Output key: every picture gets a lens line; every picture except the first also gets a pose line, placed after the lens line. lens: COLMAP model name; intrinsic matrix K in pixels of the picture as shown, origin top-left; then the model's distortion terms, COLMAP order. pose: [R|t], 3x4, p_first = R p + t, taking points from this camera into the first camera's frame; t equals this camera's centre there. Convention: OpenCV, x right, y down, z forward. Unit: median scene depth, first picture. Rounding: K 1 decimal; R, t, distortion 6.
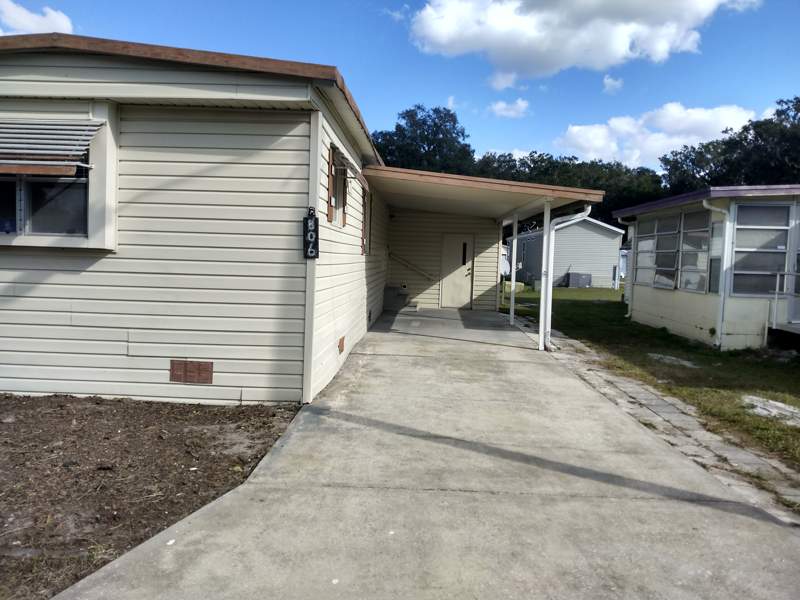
lens RADIAL K [[616.8, 0, 406.5], [0, 616.8, 300.6], [0, 0, 1]] dist [0.066370, -0.096511]
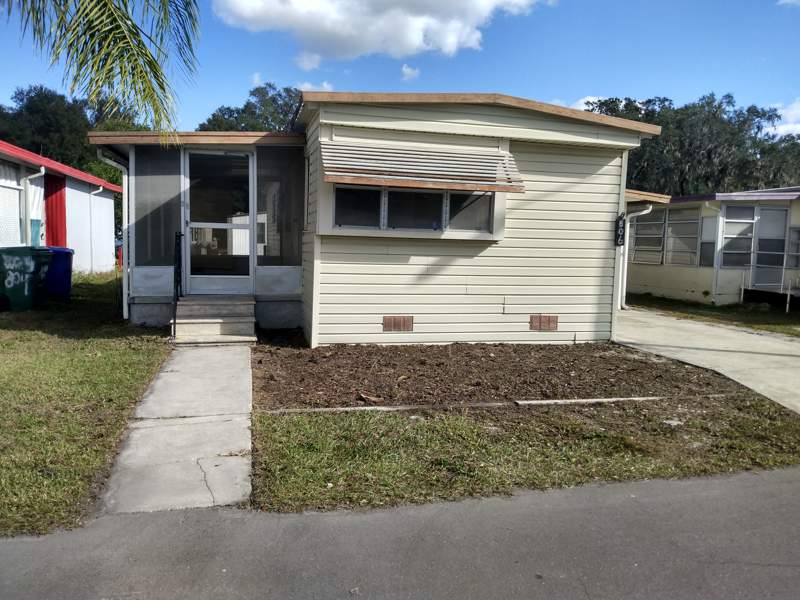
lens RADIAL K [[616.8, 0, 391.4], [0, 616.8, 296.1], [0, 0, 1]] dist [0.066370, -0.096511]
pose [[0.957646, -0.029961, 0.286386, -0.661980], [0.023259, 0.999371, 0.026776, 0.001303], [-0.287008, -0.018981, 0.957740, -0.183344]]
